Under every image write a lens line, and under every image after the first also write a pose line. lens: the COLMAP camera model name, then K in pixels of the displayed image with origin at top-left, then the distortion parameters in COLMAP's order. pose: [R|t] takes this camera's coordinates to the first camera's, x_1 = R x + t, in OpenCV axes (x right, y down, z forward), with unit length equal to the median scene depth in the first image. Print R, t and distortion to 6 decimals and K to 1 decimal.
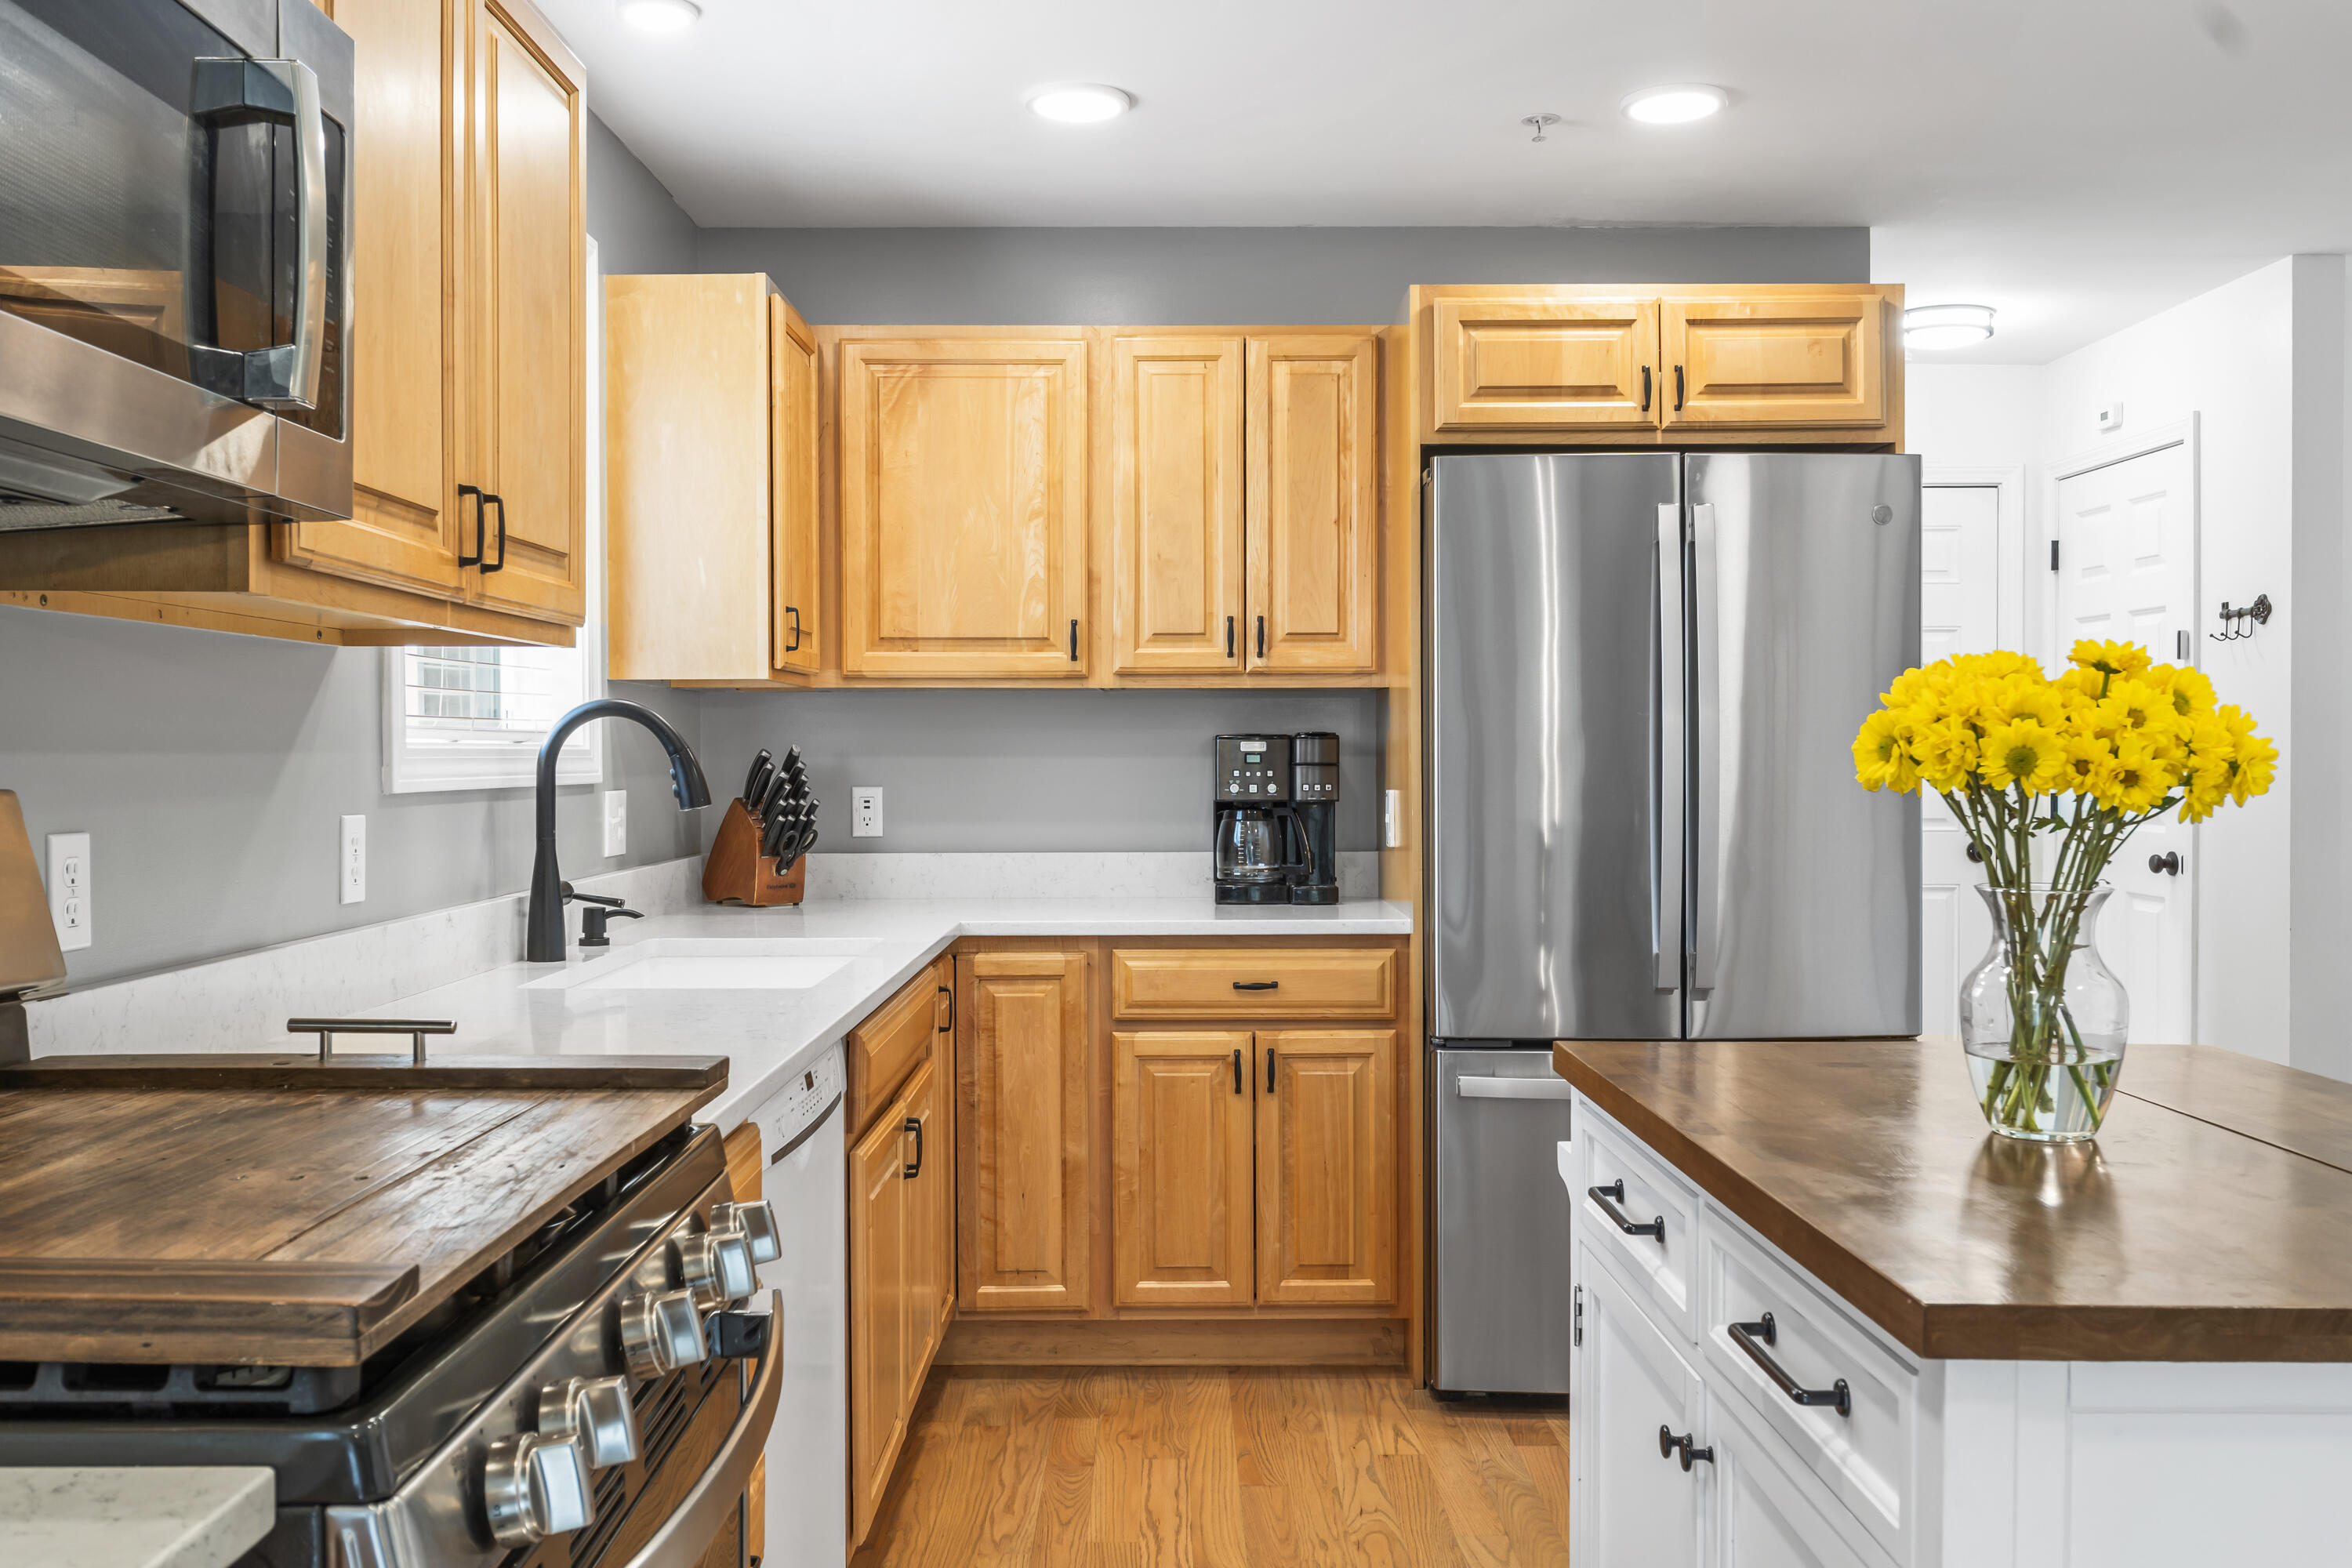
lens RADIAL K [[2005.4, 0, 1163.4], [0, 2005.4, 788.4], [0, 0, 1]] dist [0.004754, 0.003050]
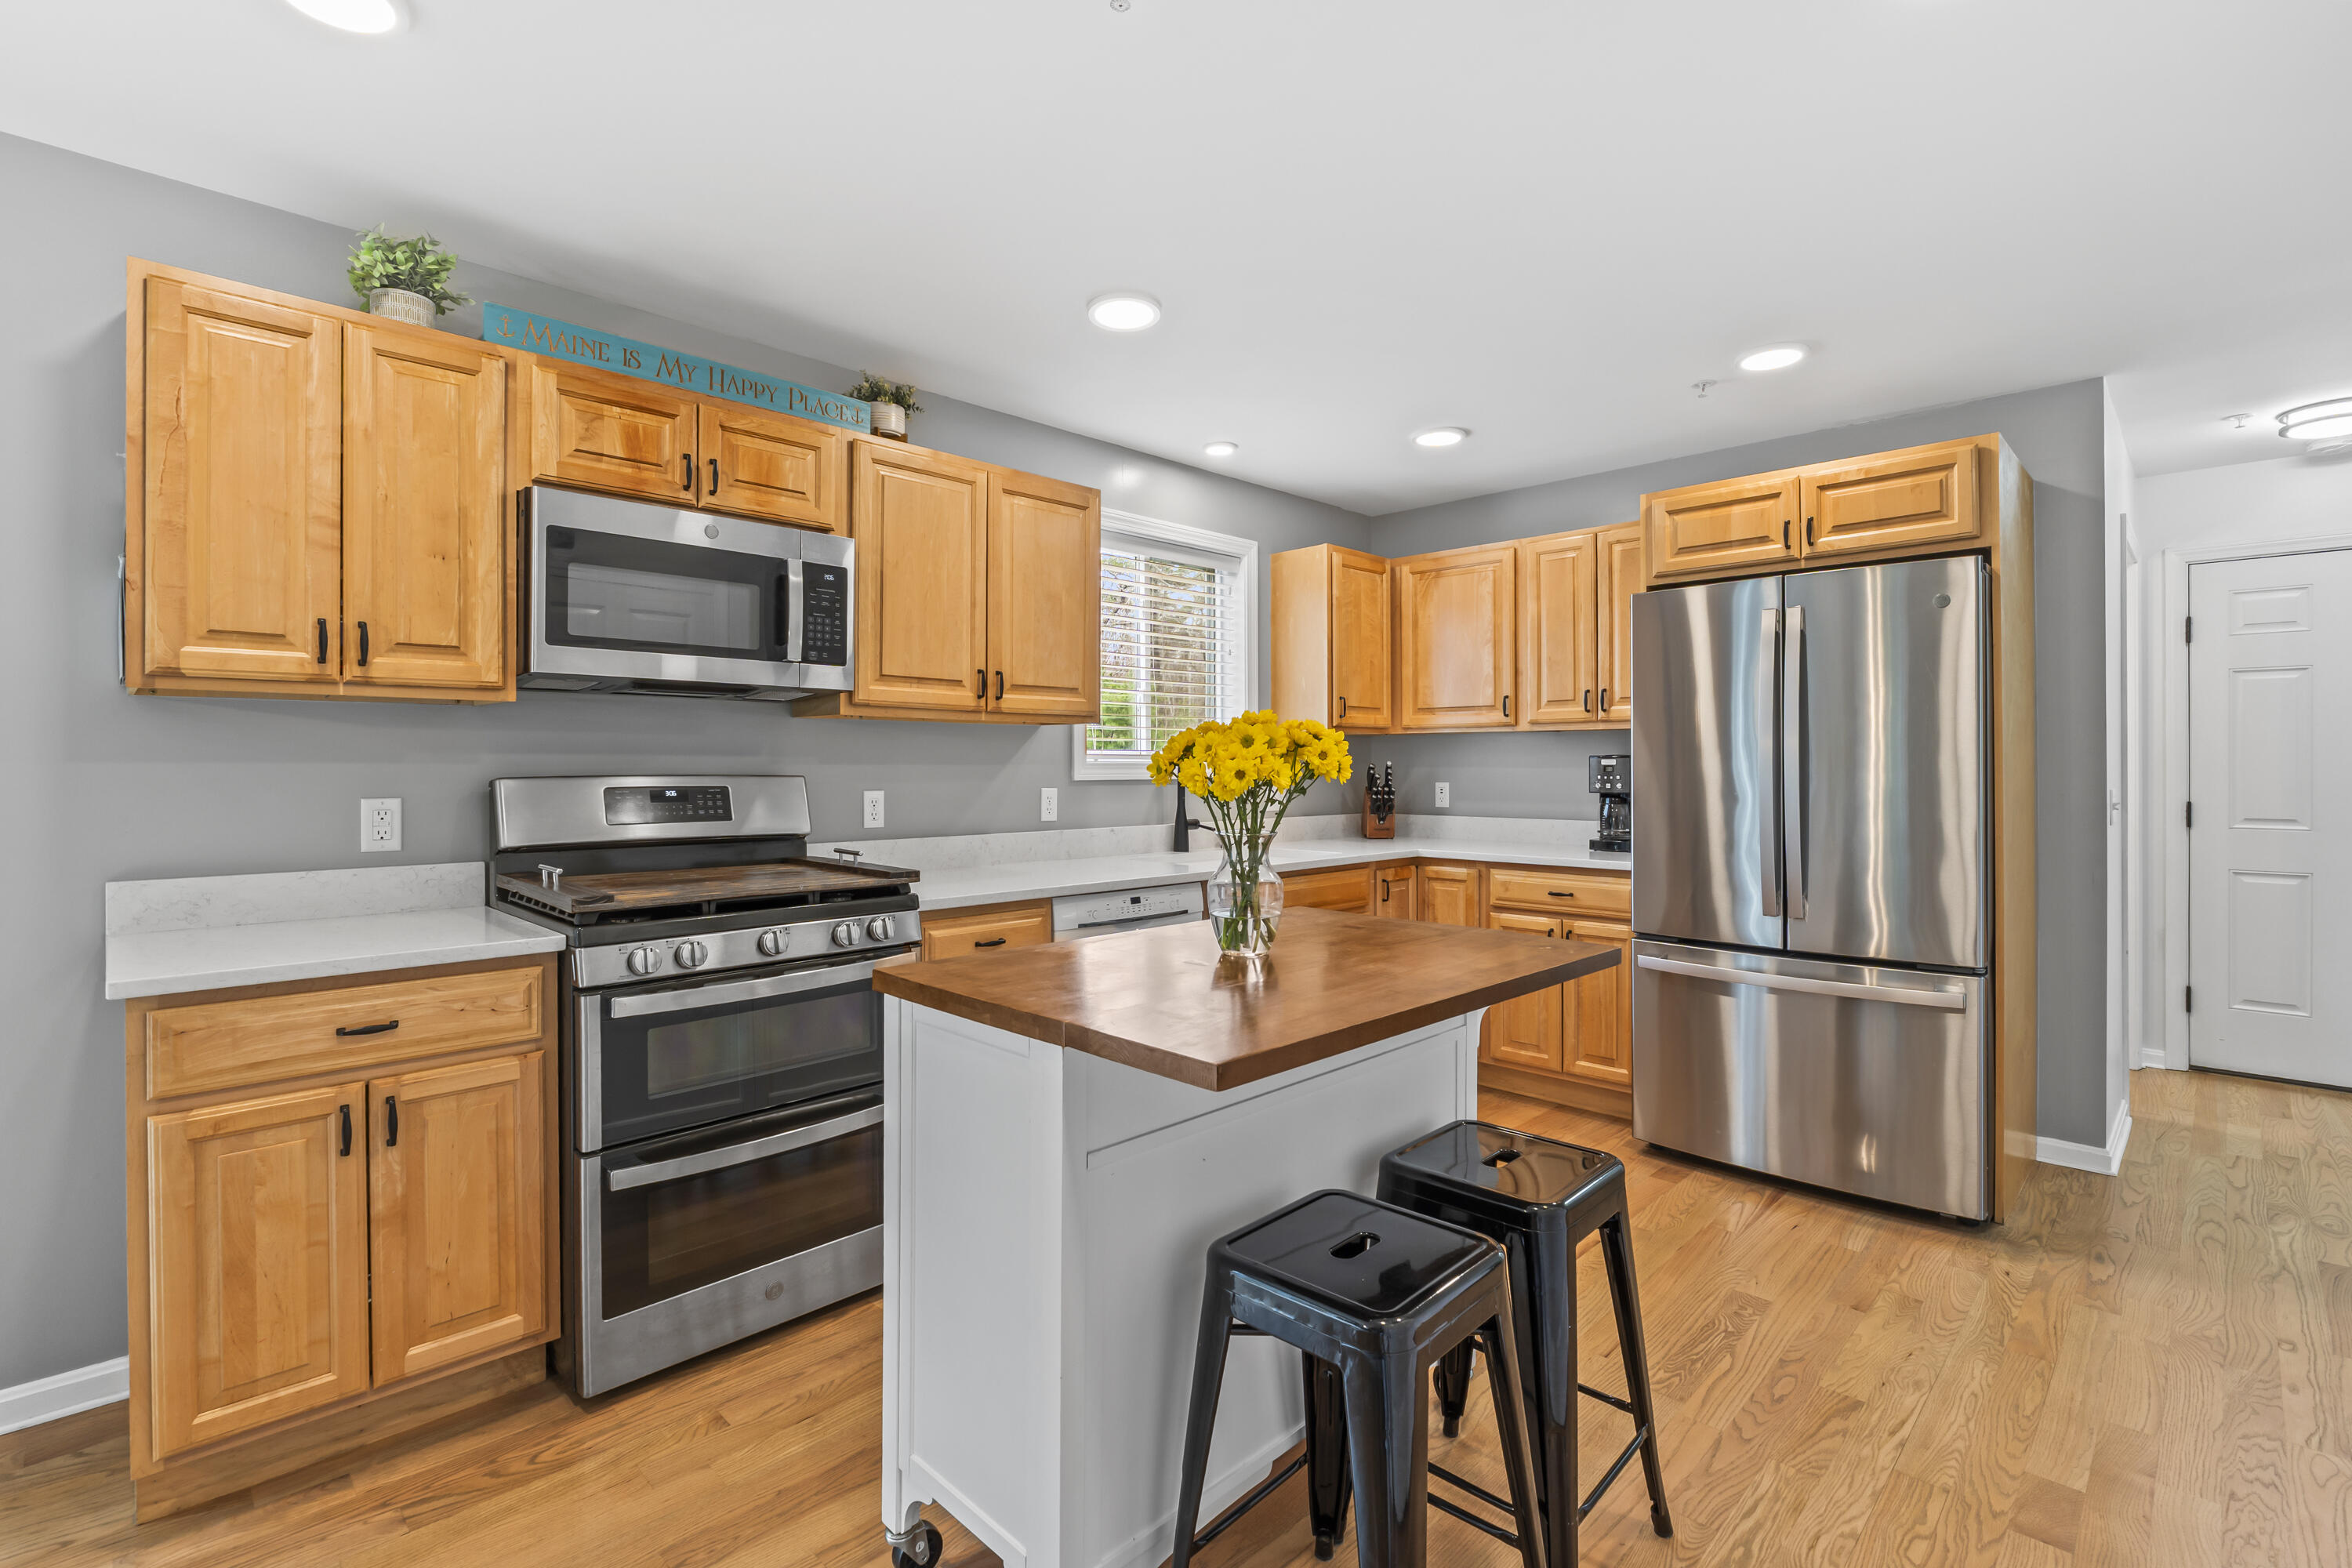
lens RADIAL K [[1069.2, 0, 1184.7], [0, 1069.2, 766.8], [0, 0, 1]] dist [-0.002608, -0.000076]
pose [[0.708046, 0.003689, -0.706157, 0.483917], [-0.014073, 0.999861, -0.008887, -0.003399], [0.706026, 0.016231, 0.708000, 0.074537]]
